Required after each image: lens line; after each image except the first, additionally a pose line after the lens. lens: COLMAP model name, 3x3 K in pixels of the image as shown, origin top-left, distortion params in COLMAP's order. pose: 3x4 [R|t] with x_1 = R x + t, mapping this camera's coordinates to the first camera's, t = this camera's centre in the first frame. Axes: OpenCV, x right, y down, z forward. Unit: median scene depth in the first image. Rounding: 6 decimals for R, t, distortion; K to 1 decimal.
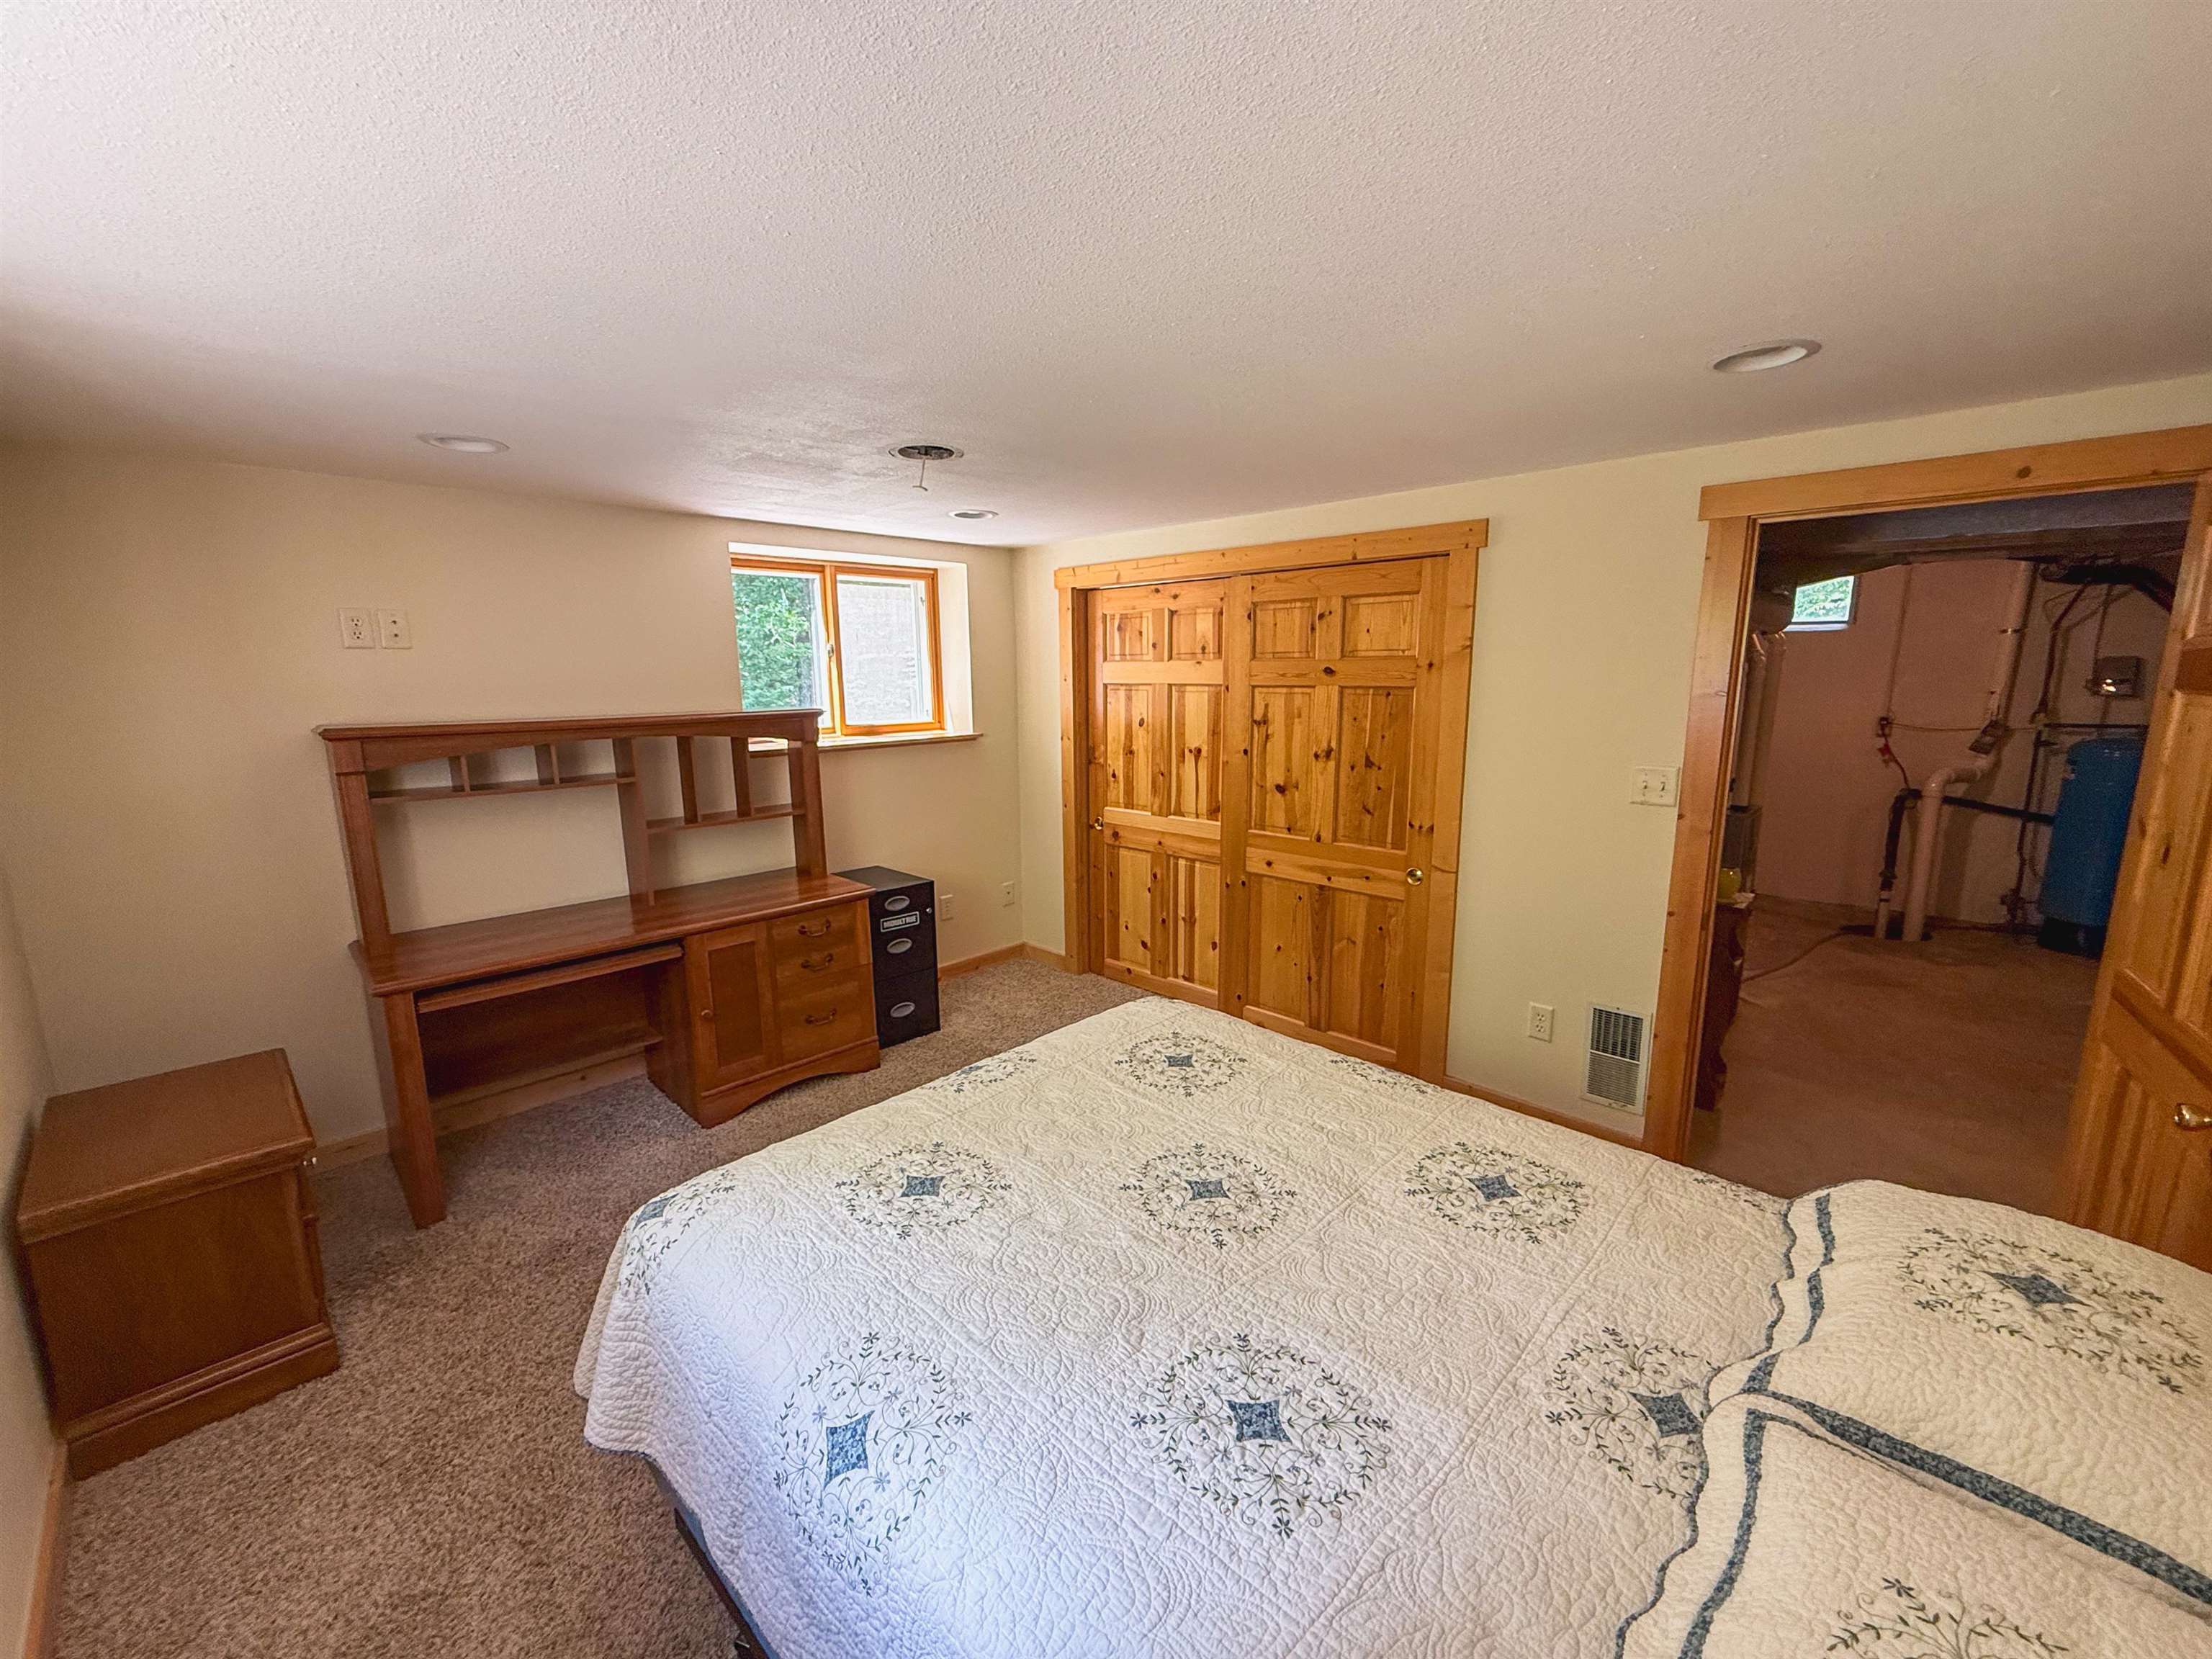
lens RADIAL K [[909.7, 0, 1101.6], [0, 909.7, 831.3], [0, 0, 1]] dist [0.000086, -0.000051]
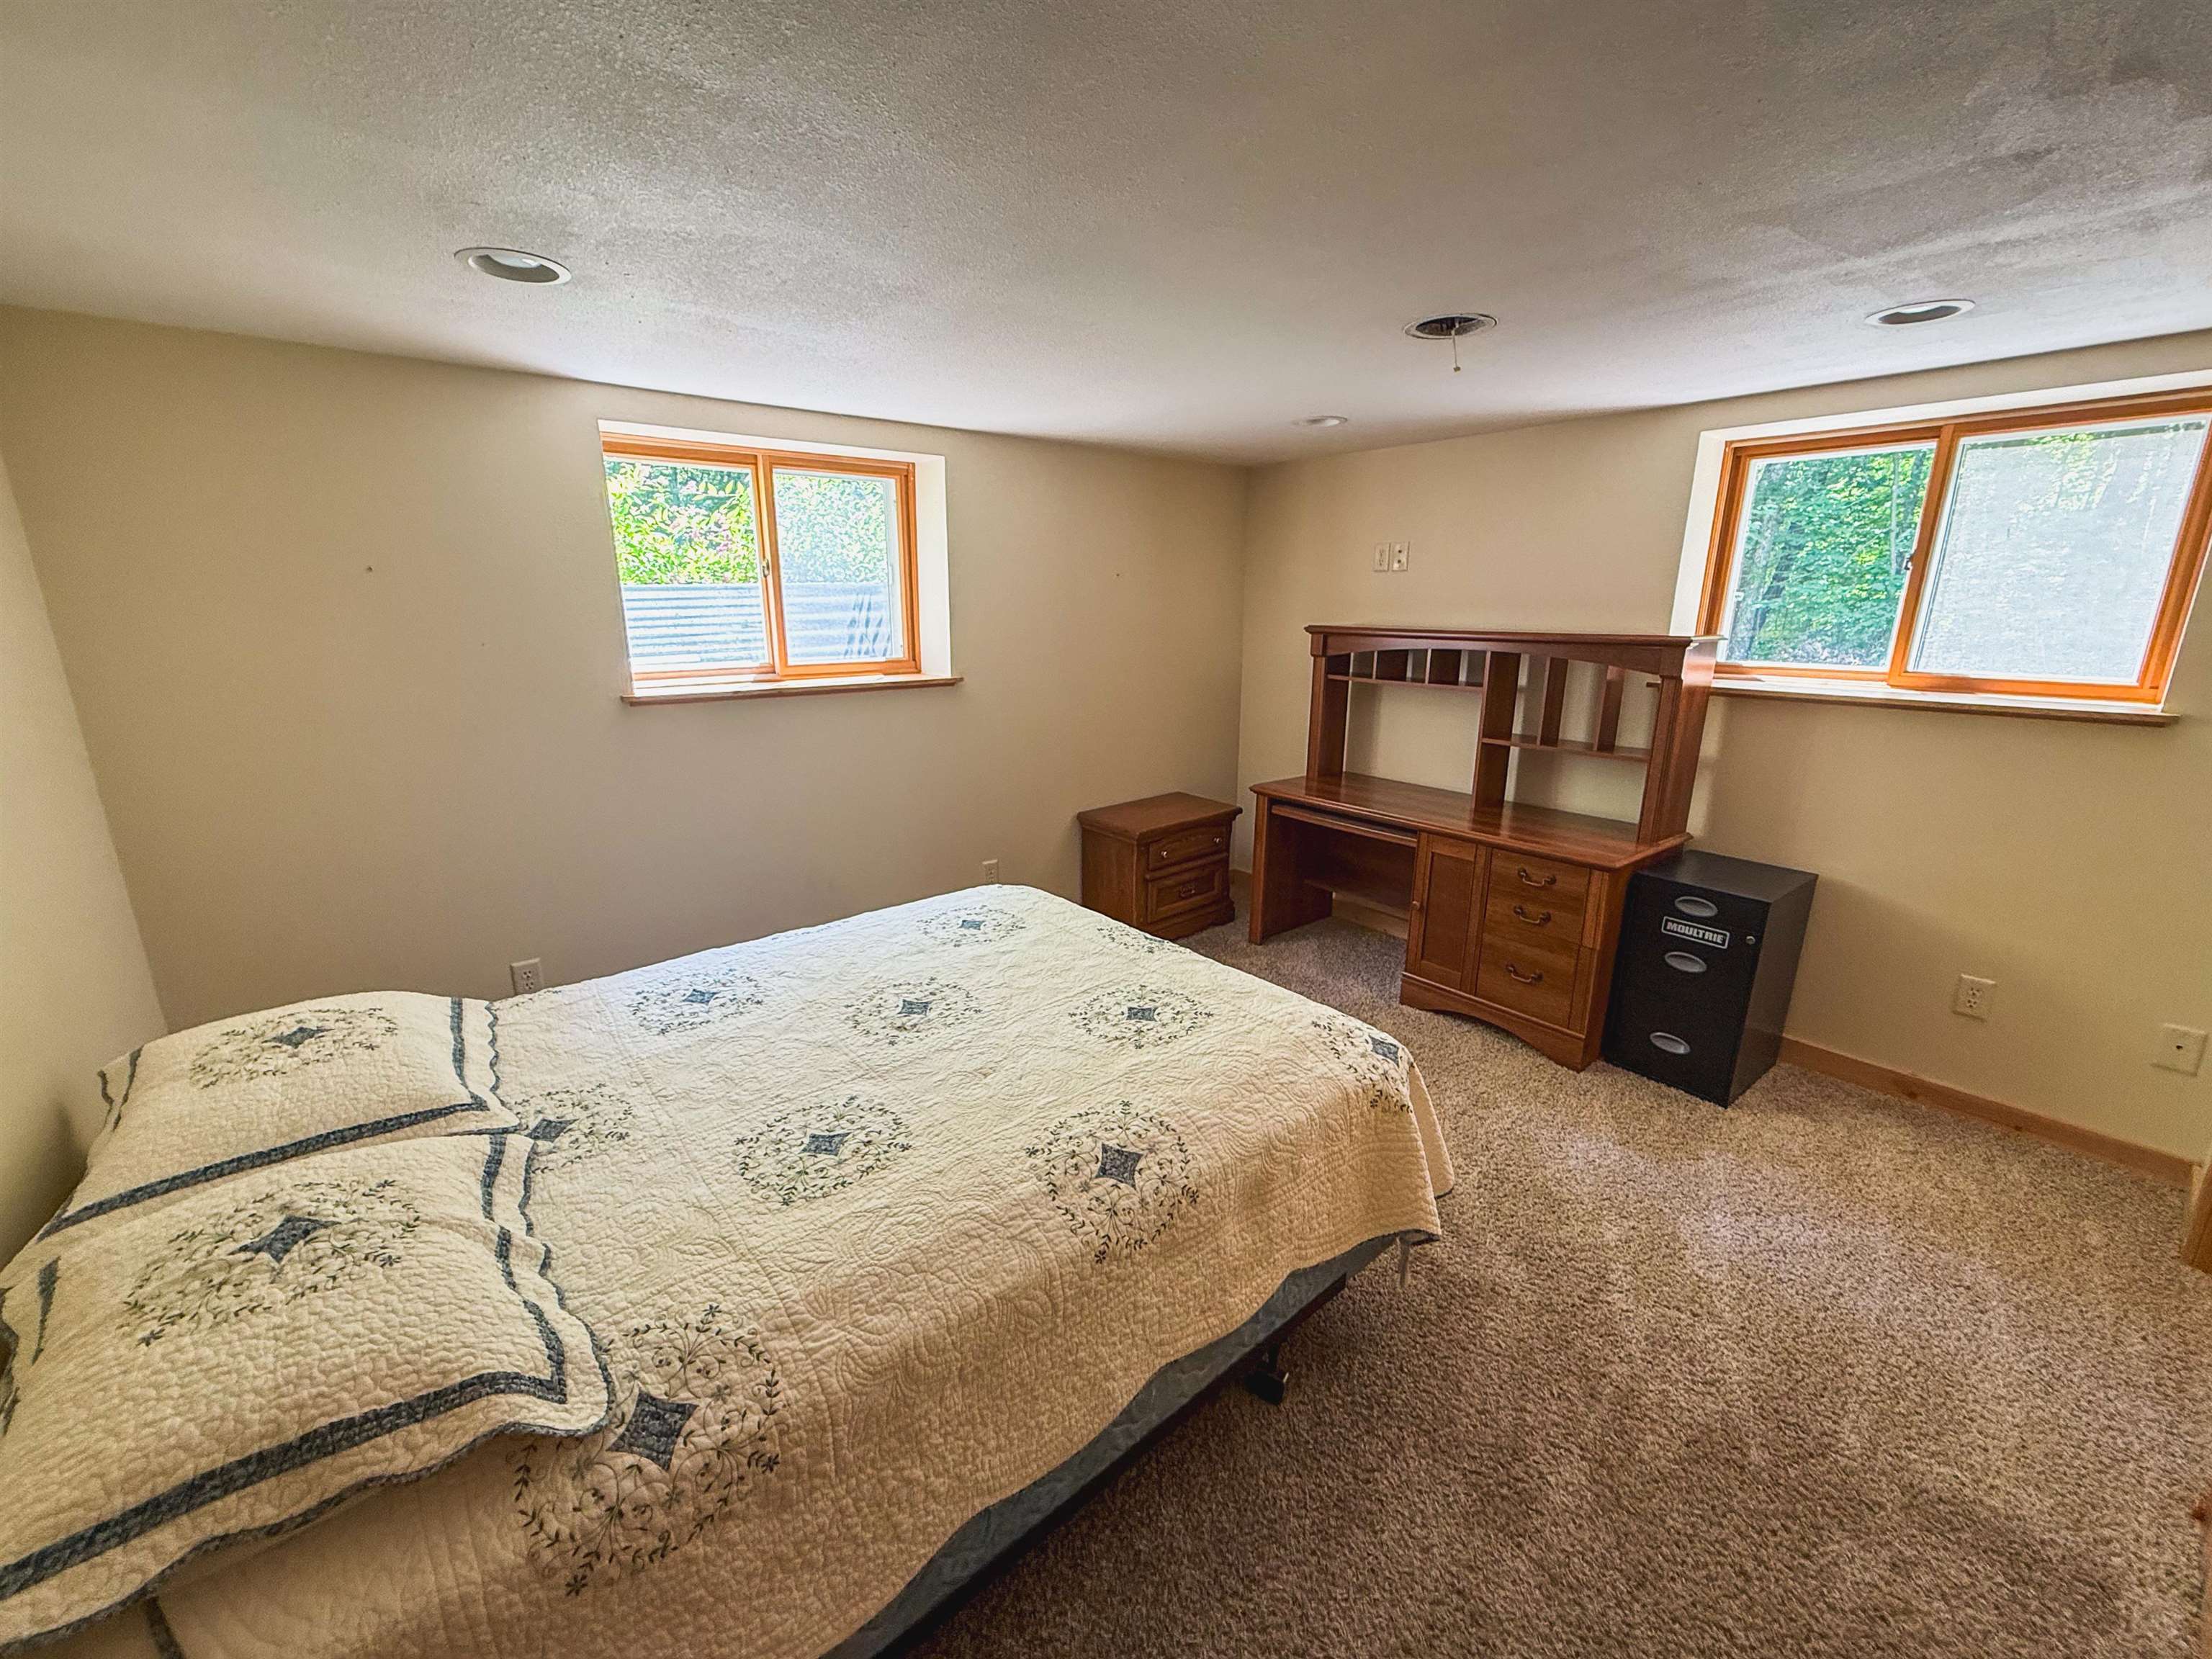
lens RADIAL K [[909.7, 0, 1101.6], [0, 909.7, 831.3], [0, 0, 1]] dist [0.000086, -0.000051]
pose [[-0.118971, 0.255014, -0.959590, 0.607332], [-0.176141, 0.945704, 0.273162, -0.111134], [0.977149, 0.201521, -0.067593, 0.637172]]
